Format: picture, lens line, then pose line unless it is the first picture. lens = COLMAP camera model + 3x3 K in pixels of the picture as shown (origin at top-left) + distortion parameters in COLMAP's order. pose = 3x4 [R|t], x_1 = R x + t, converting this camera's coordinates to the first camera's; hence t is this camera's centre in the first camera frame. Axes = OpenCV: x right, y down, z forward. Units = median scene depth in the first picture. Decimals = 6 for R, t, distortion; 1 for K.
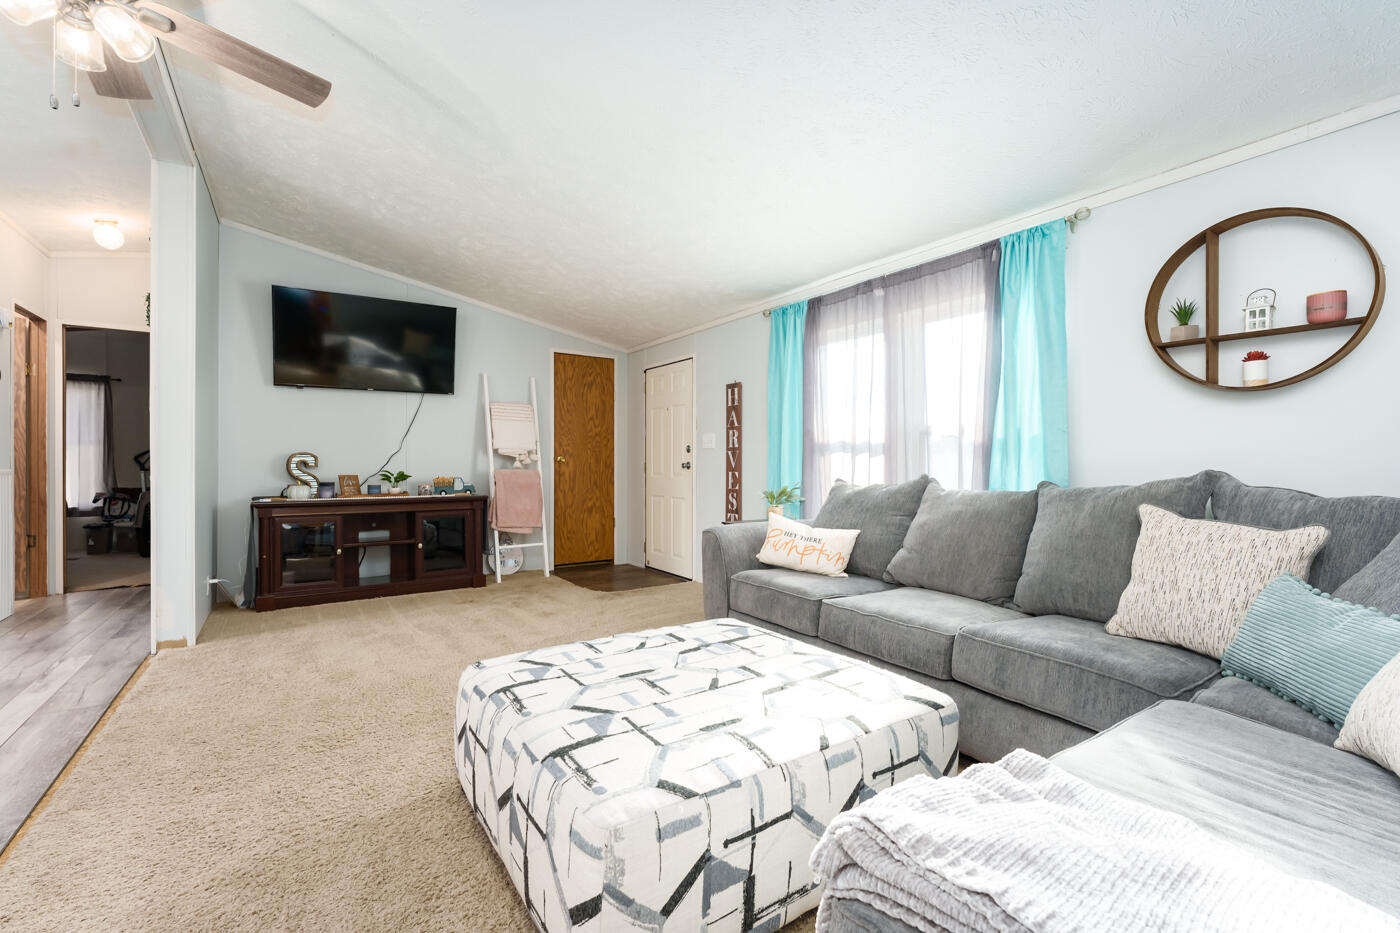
lens RADIAL K [[598.3, 0, 700.5], [0, 598.3, 472.1], [0, 0, 1]] dist [-0.004222, 0.000404]
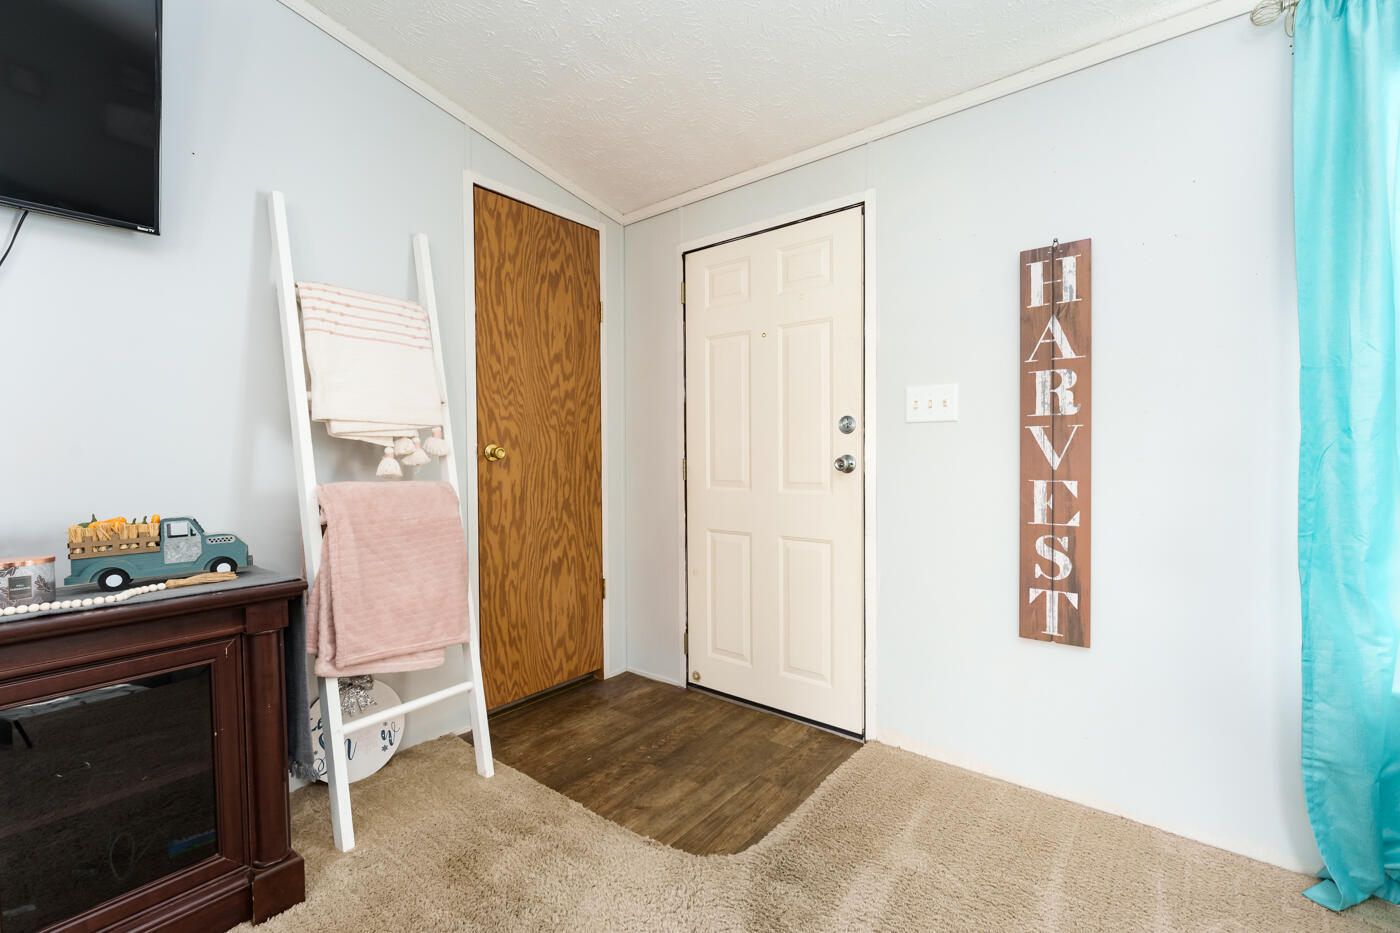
lens RADIAL K [[598.3, 0, 700.8], [0, 598.3, 471.0], [0, 0, 1]] dist [-0.004222, 0.000404]
pose [[0.955428, -0.017425, 0.294710, -0.267998], [0.014485, 0.999821, 0.012155, -0.013957], [-0.294869, -0.007344, 0.955510, 0.698127]]
